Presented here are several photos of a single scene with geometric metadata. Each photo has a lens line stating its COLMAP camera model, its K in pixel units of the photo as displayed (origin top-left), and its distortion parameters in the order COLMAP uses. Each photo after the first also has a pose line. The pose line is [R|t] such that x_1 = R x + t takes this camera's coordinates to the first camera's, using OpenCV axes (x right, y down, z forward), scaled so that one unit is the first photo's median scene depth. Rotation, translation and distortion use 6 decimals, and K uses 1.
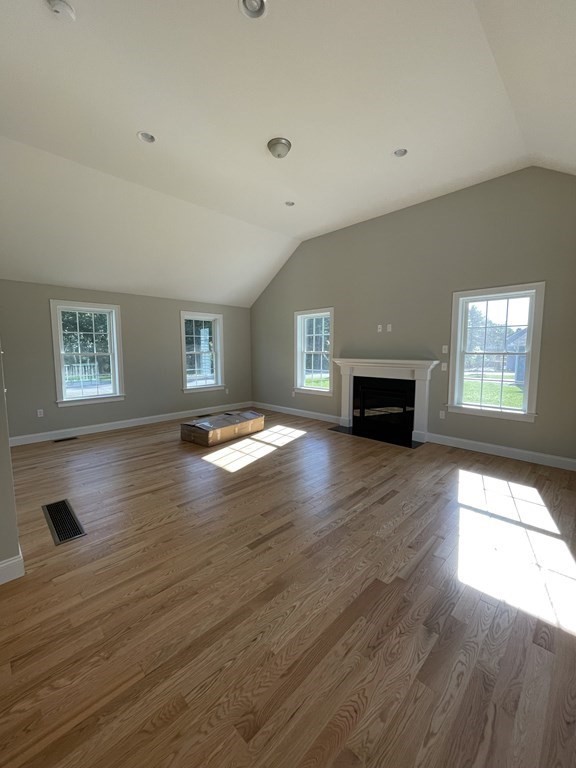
lens RADIAL K [[310.7, 0, 283.7], [0, 310.7, 380.1], [0, 0, 1]] dist [-0.001195, 0.000686]
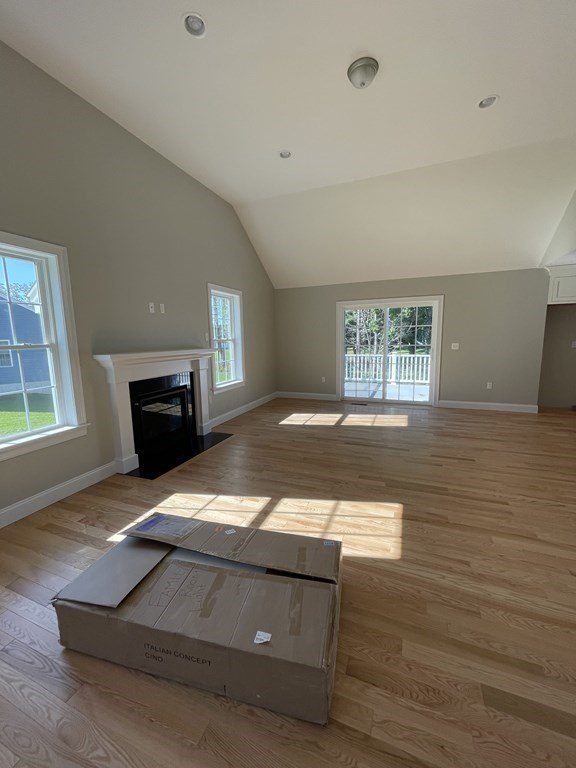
lens RADIAL K [[310.7, 0, 283.7], [0, 310.7, 380.1], [0, 0, 1]] dist [-0.001195, 0.000686]
pose [[-0.393257, -0.119002, 0.911695, -0.642056], [0.104132, 0.979444, 0.172762, -0.130972], [-0.913513, 0.162877, -0.372781, 1.390230]]
